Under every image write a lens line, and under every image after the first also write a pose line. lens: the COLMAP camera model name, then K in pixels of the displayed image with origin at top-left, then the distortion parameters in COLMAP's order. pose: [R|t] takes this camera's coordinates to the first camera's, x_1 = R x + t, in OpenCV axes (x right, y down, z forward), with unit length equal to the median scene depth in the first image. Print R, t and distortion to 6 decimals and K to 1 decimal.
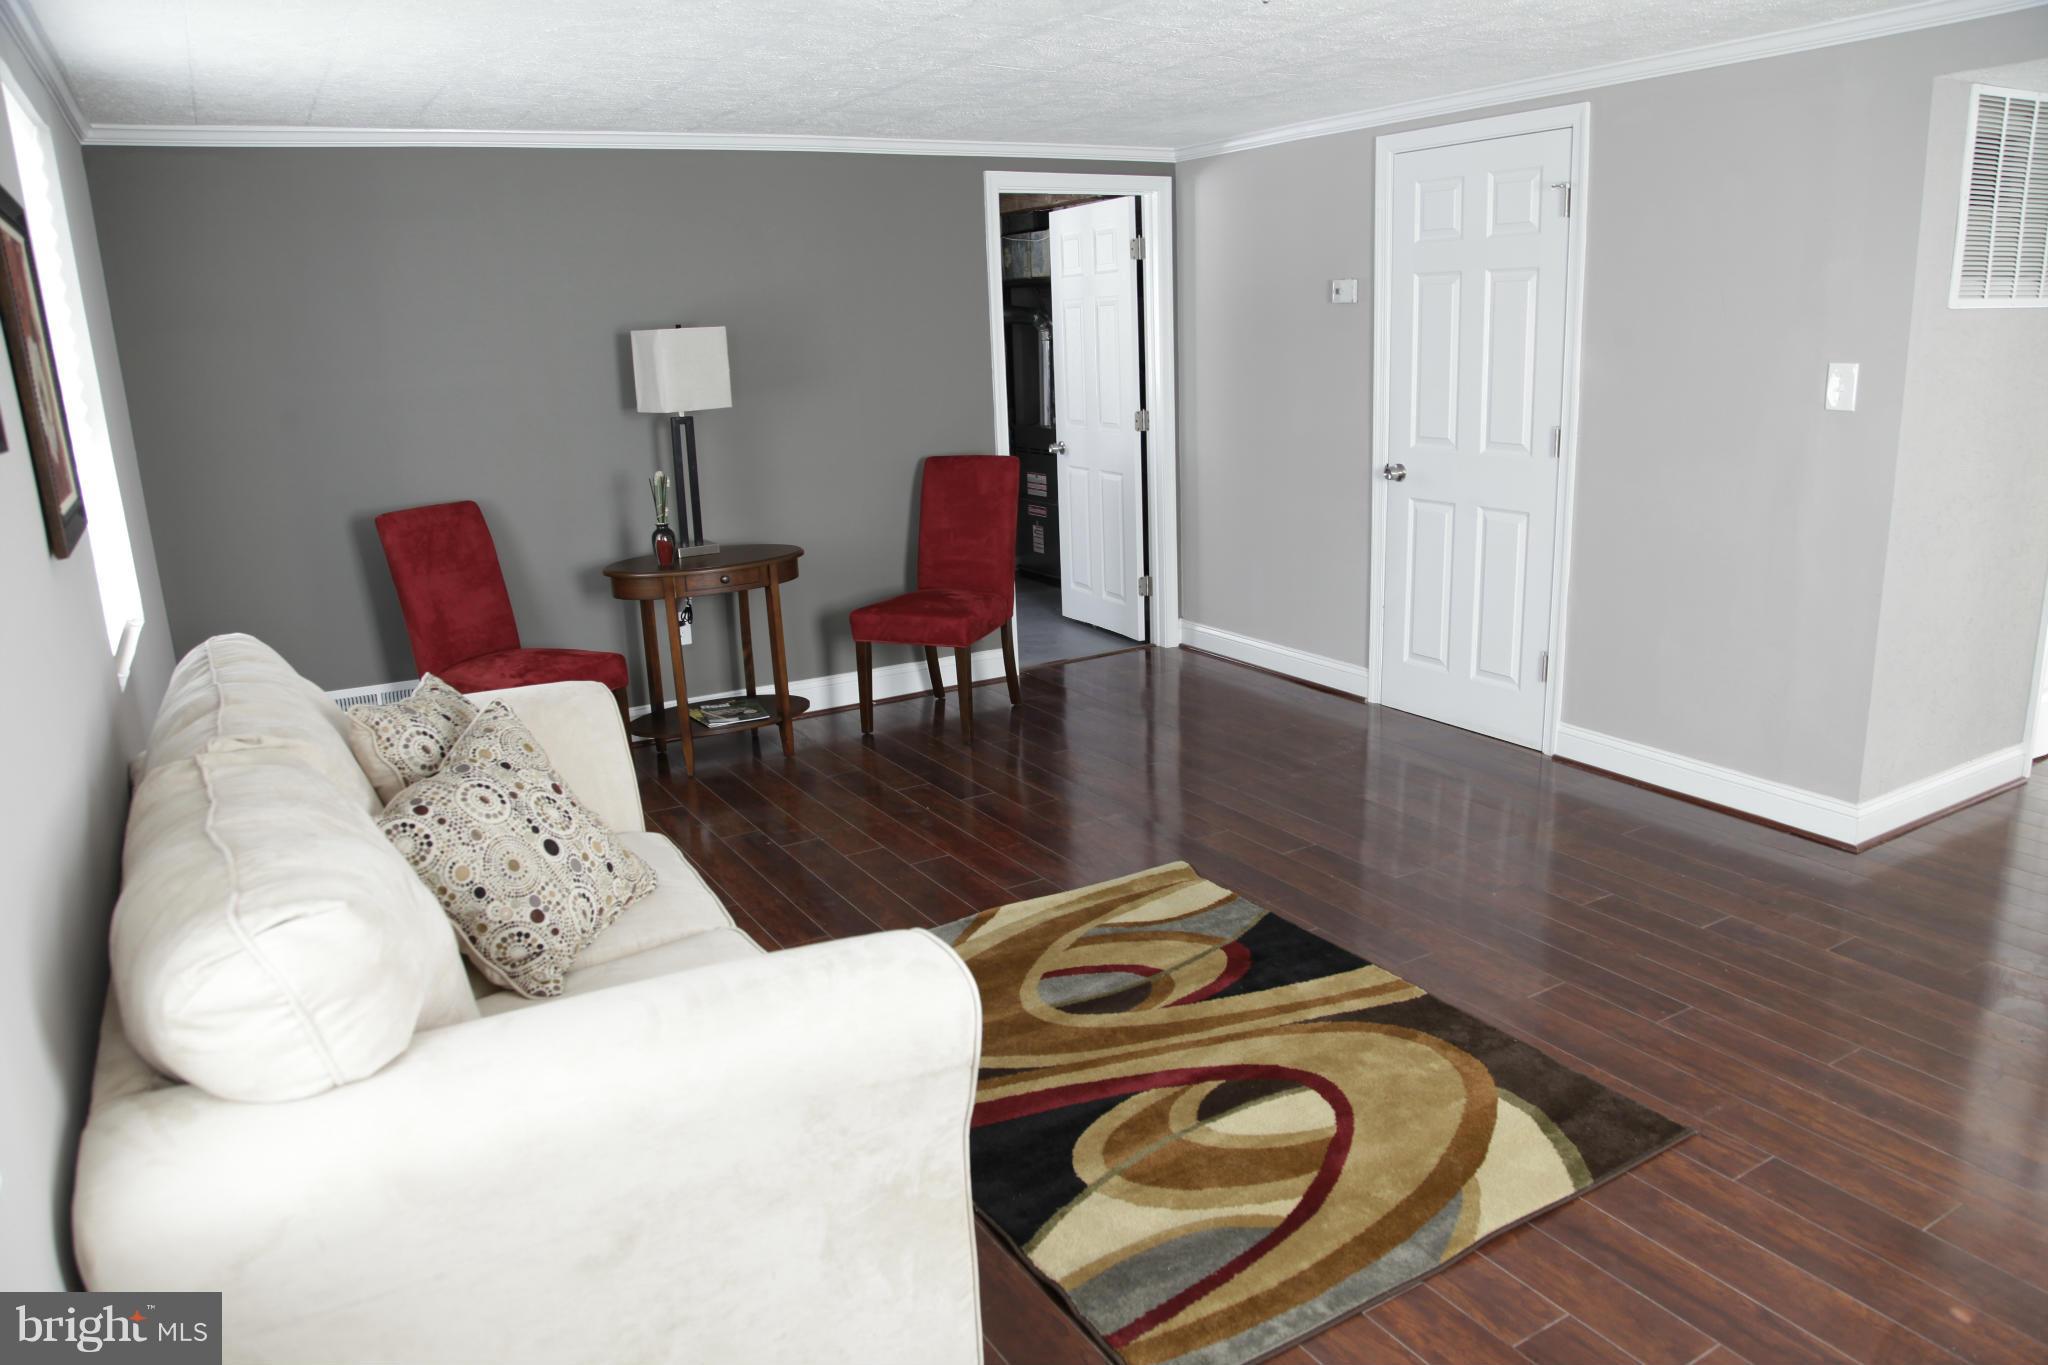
lens RADIAL K [[1405.0, 0, 1027.3], [0, 1405.0, 683.9], [0, 0, 1]] dist [-0.108435, 0.046989]
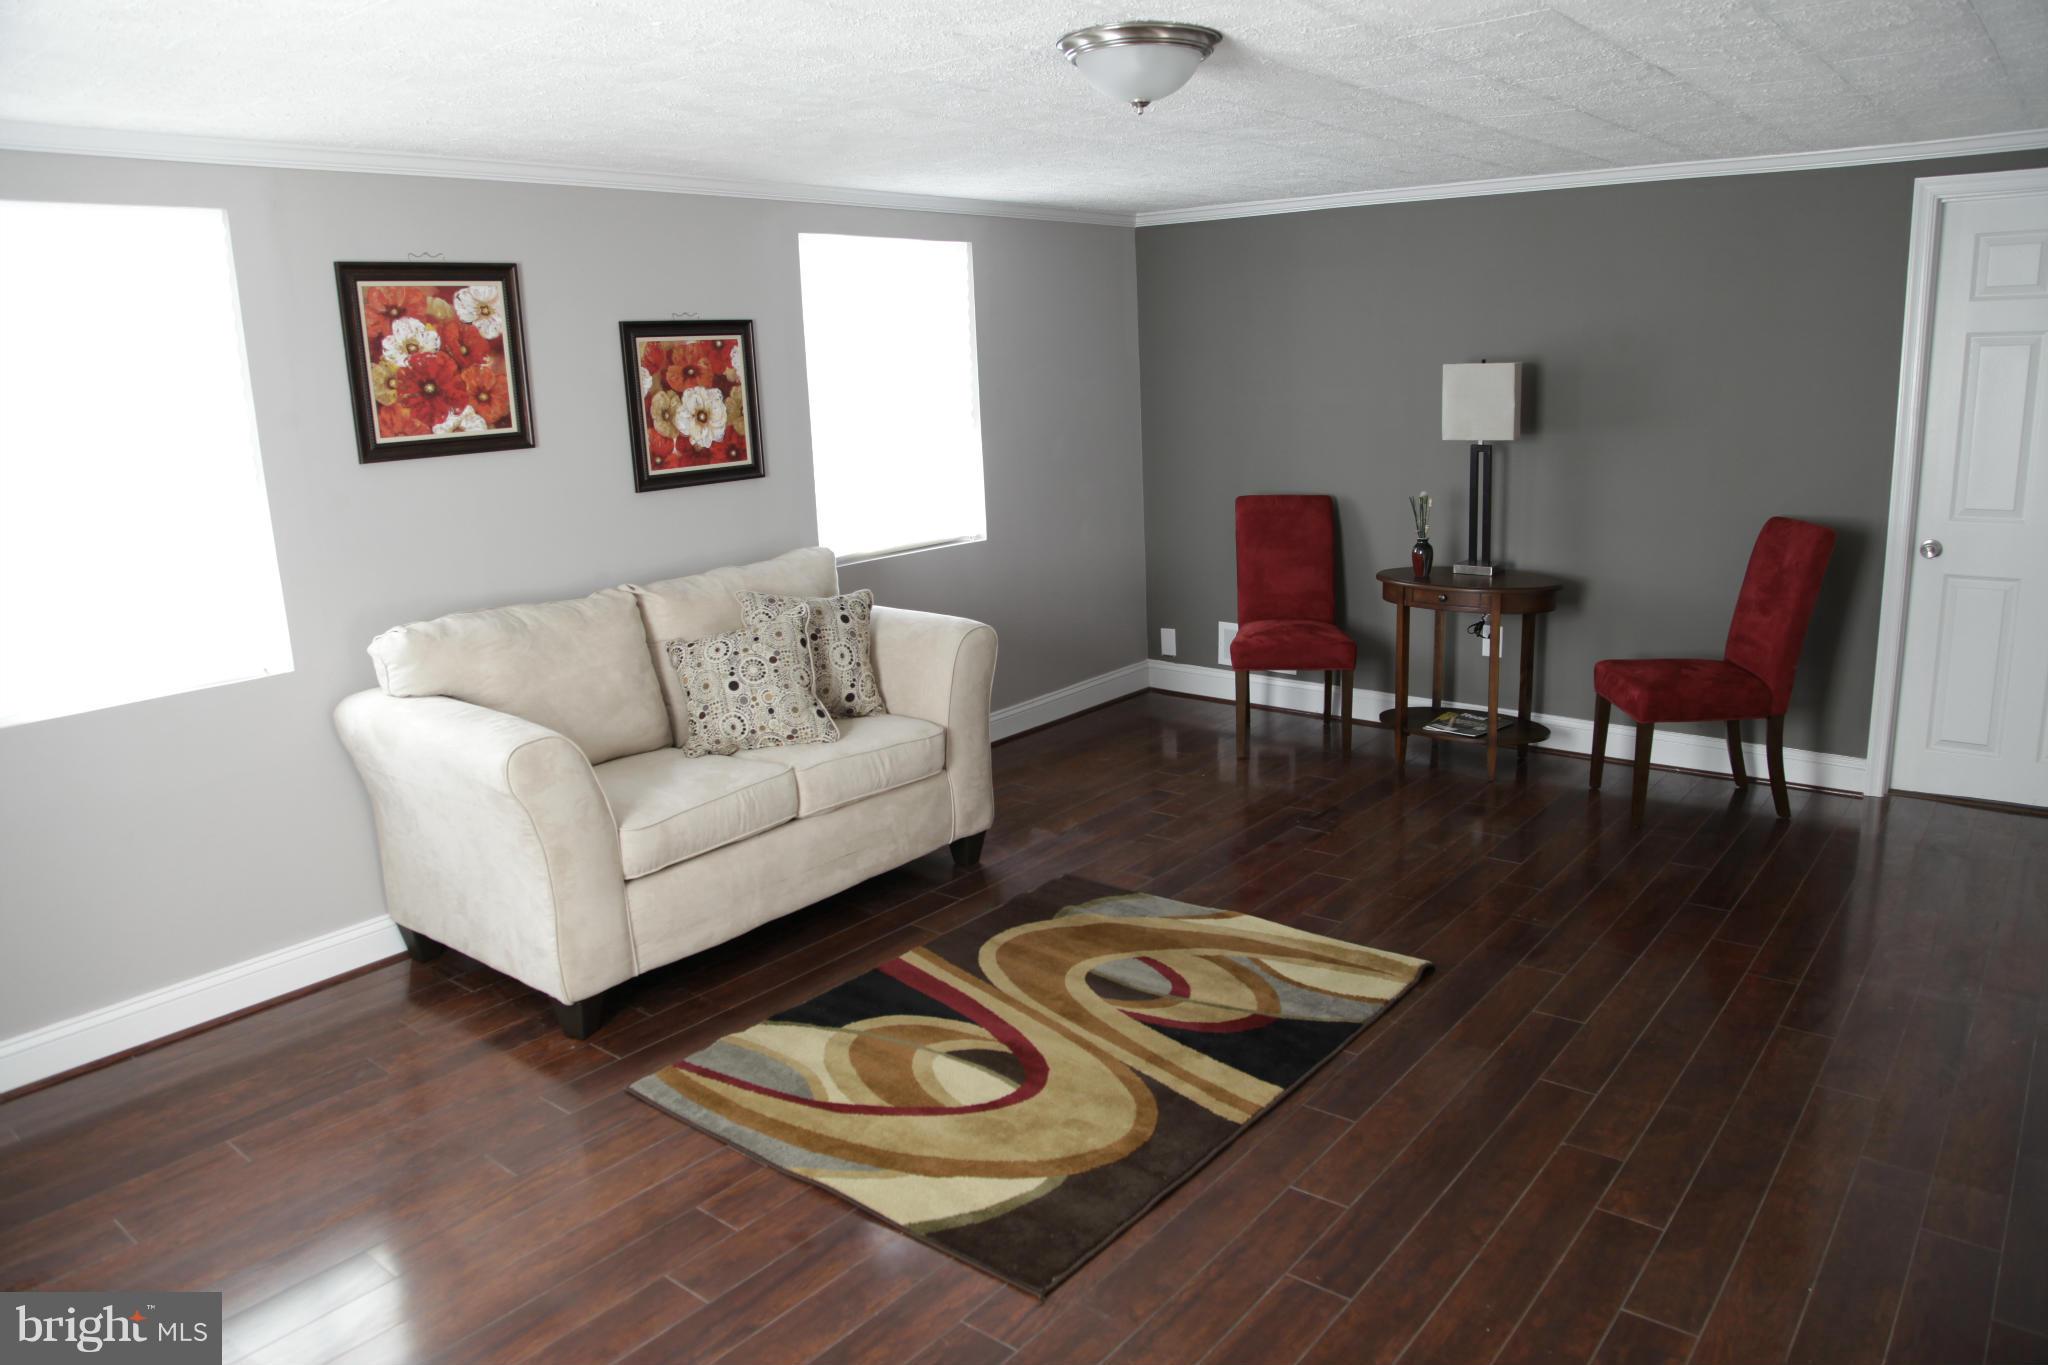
lens RADIAL K [[1405.0, 0, 1022.6], [0, 1405.0, 686.0], [0, 0, 1]] dist [-0.108435, 0.046989]
pose [[0.343963, 0.235522, -0.908966, 0.984608], [-0.208922, 0.962962, 0.170454, -0.184844], [0.915446, 0.131273, 0.380429, 0.449019]]
